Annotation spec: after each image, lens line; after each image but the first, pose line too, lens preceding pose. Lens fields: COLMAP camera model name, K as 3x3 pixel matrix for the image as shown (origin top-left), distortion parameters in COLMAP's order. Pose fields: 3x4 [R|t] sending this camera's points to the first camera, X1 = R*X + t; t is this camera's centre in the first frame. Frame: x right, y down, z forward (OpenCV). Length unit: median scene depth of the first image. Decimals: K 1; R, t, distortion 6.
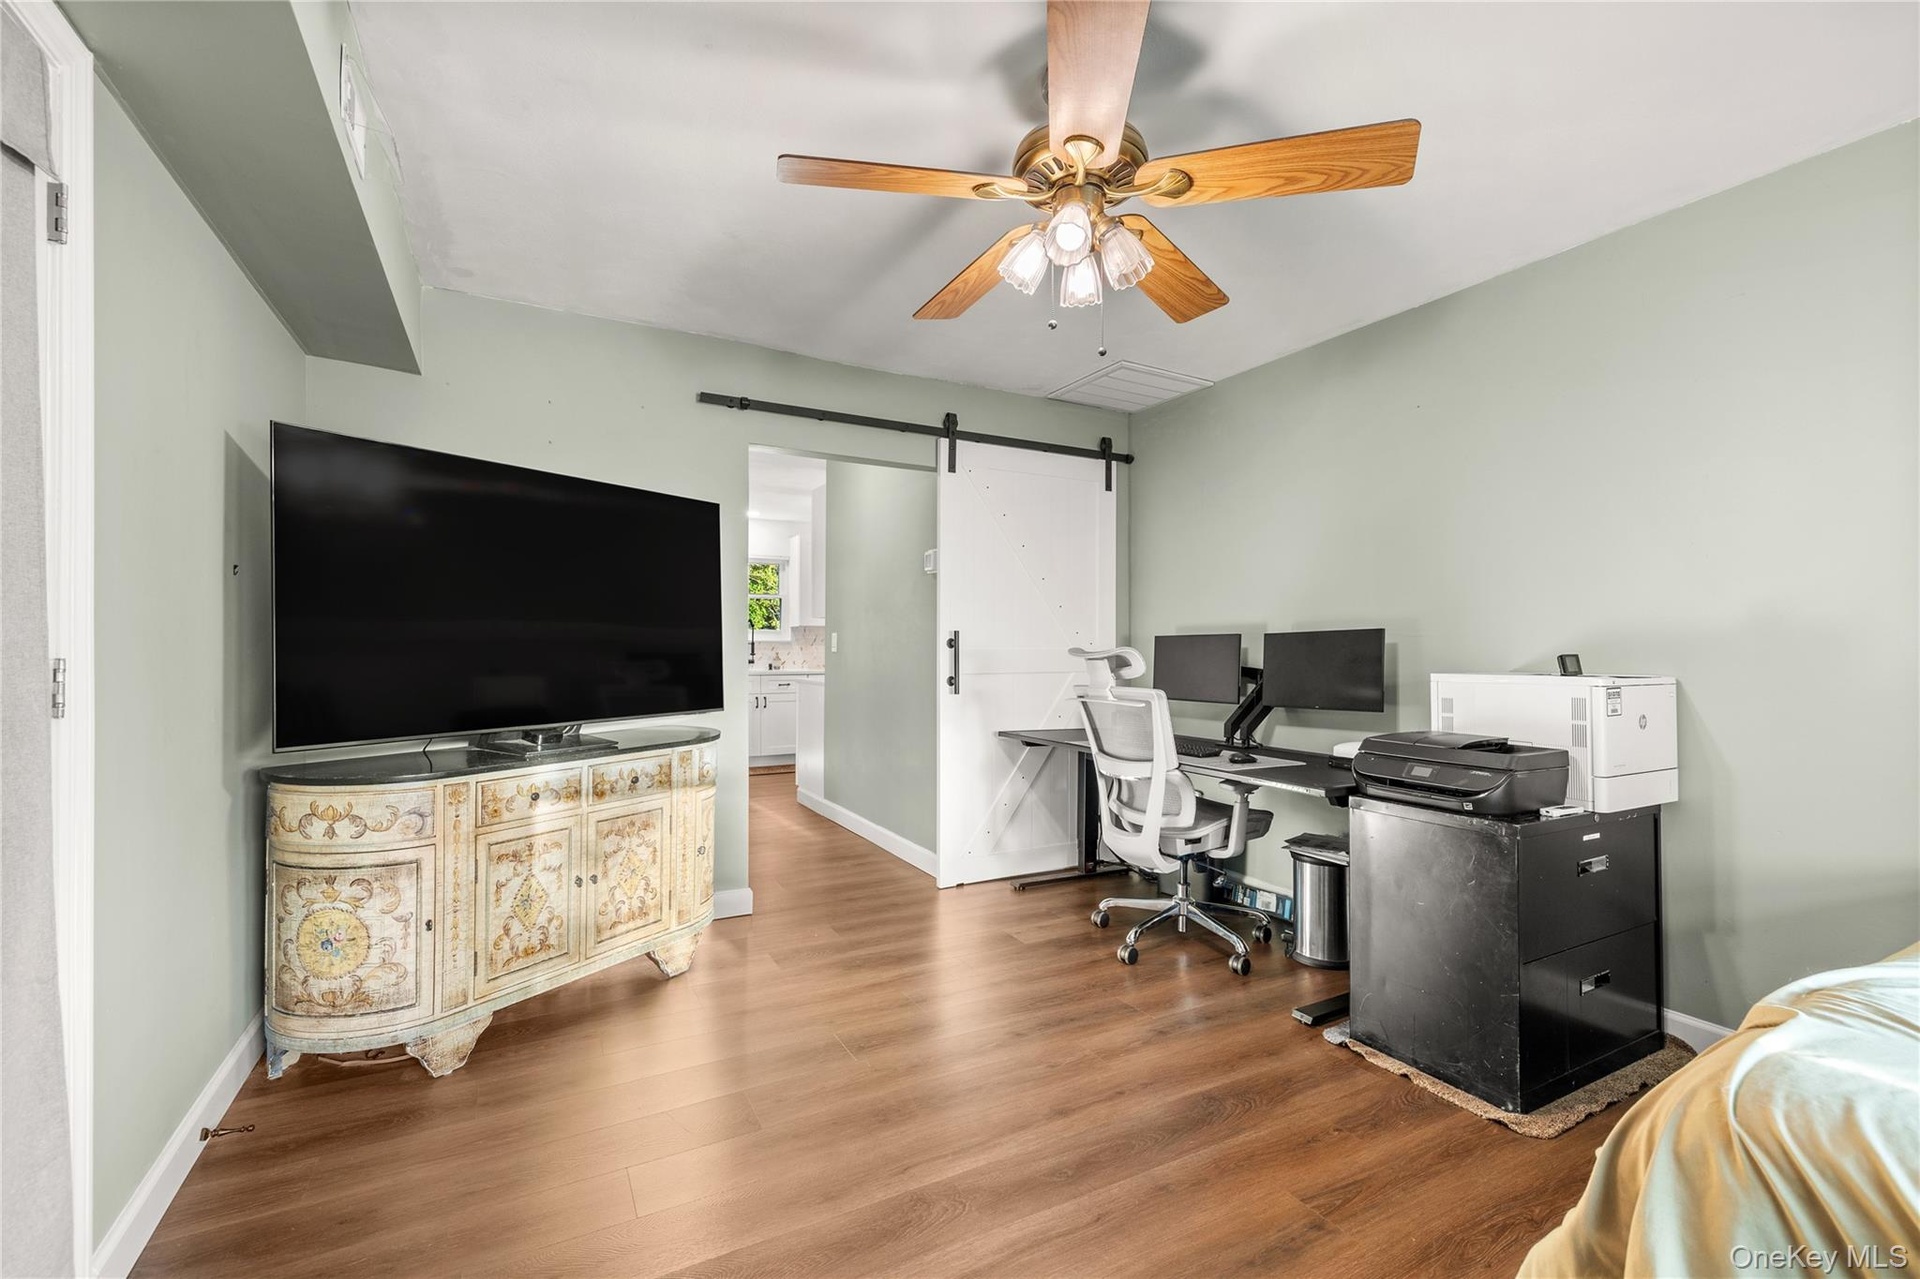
lens RADIAL K [[806.6, 0, 954.1], [0, 806.6, 637.6], [0, 0, 1]] dist [-0.000807, -0.000474]
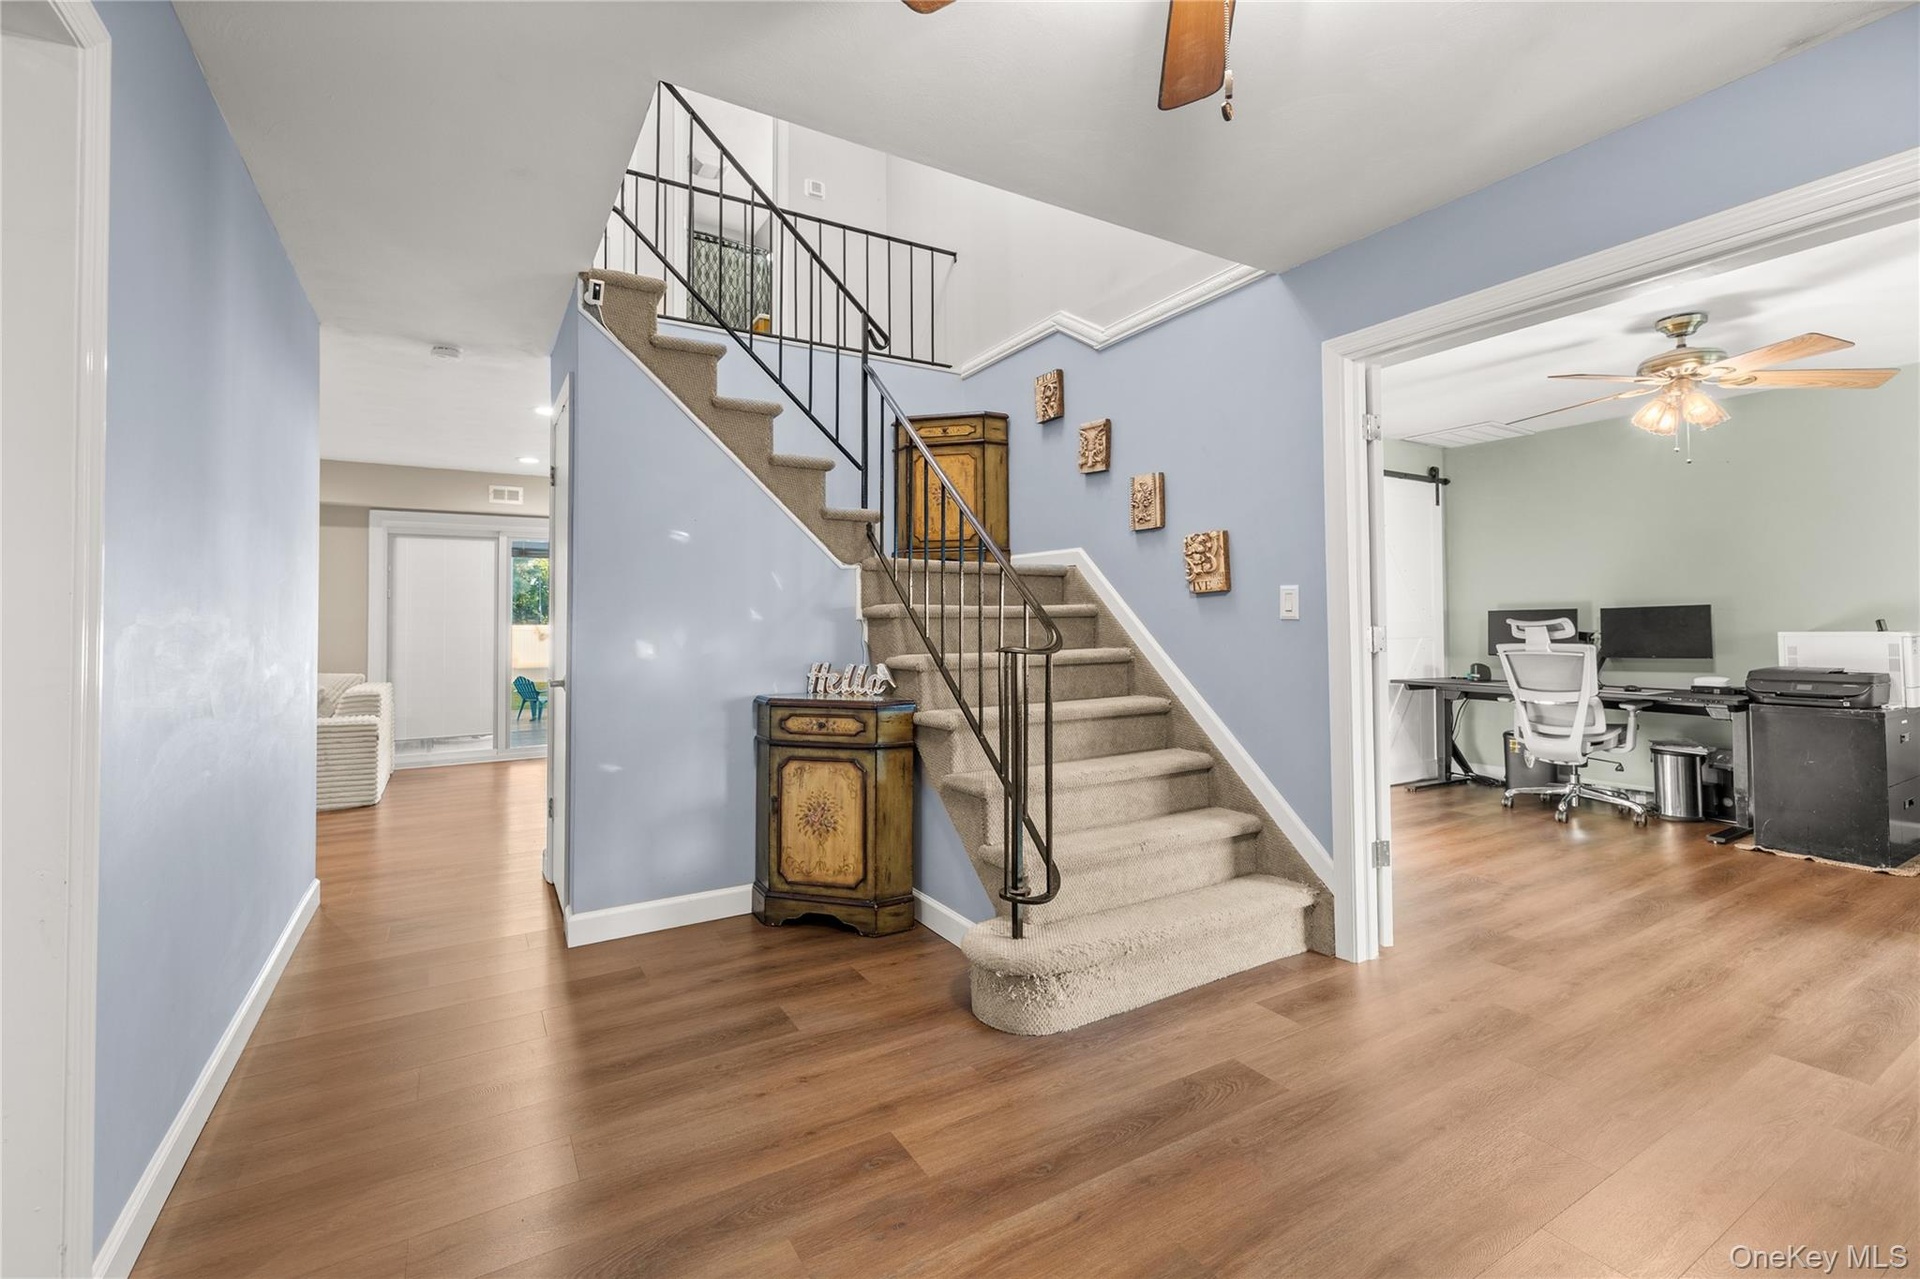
lens RADIAL K [[834.7, 0, 967.9], [0, 834.7, 593.1], [0, 0, 1]] dist [0.016596, 0.000091]
pose [[0.997802, -0.012158, 0.065141, -0.335457], [0.013535, 0.999693, -0.020742, -0.006172], [-0.064869, 0.021578, 0.997660, -0.180142]]
